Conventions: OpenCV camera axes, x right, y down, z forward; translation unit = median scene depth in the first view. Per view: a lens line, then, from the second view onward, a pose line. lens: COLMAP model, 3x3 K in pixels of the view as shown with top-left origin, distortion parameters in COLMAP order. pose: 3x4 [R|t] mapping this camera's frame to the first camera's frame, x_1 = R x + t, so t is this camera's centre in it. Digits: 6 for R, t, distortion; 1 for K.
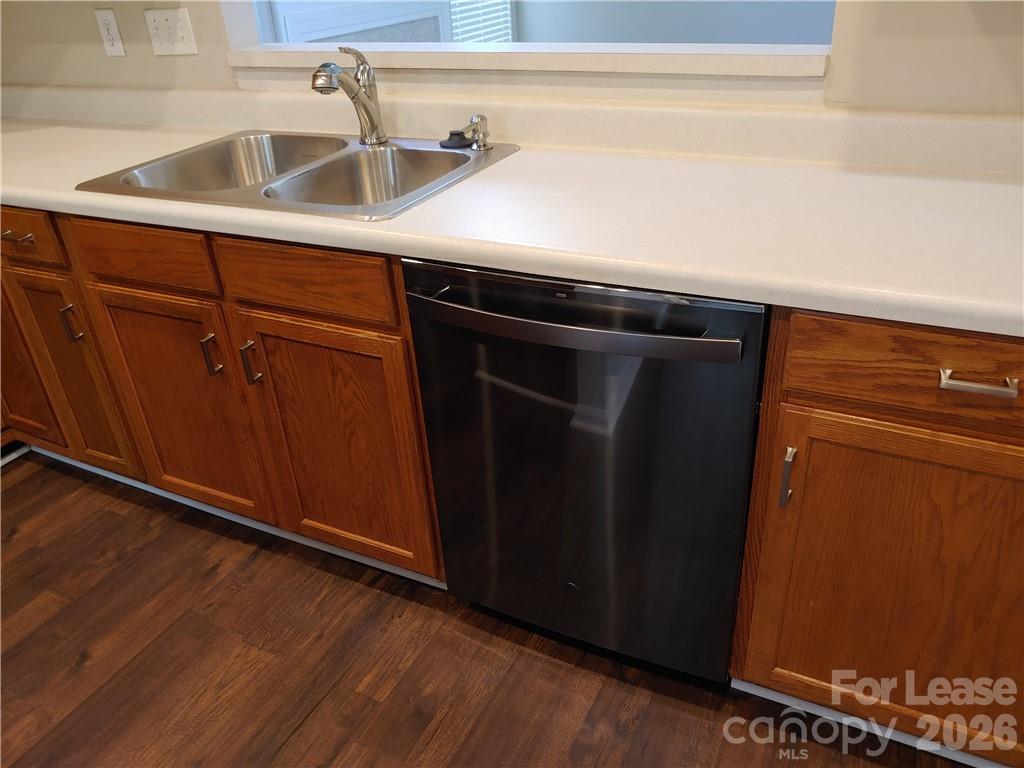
lens RADIAL K [[798.4, 0, 512.0], [0, 798.4, 384.0], [0, 0, 1]] dist [-0.006729, -0.004865]
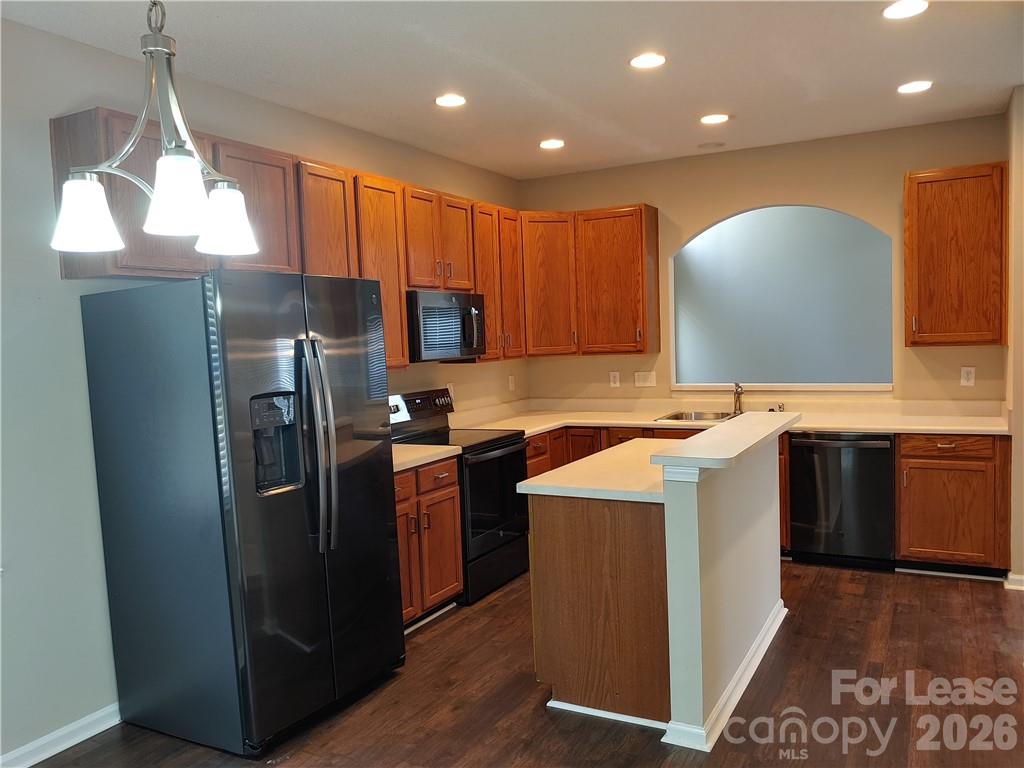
lens RADIAL K [[798.4, 0, 512.0], [0, 798.4, 384.0], [0, 0, 1]] dist [-0.006729, -0.004865]
pose [[0.999577, 0.024100, -0.016296, -1.245078], [-0.028796, 0.899323, -0.436335, 1.185187], [0.004140, 0.436620, 0.899637, -2.217750]]
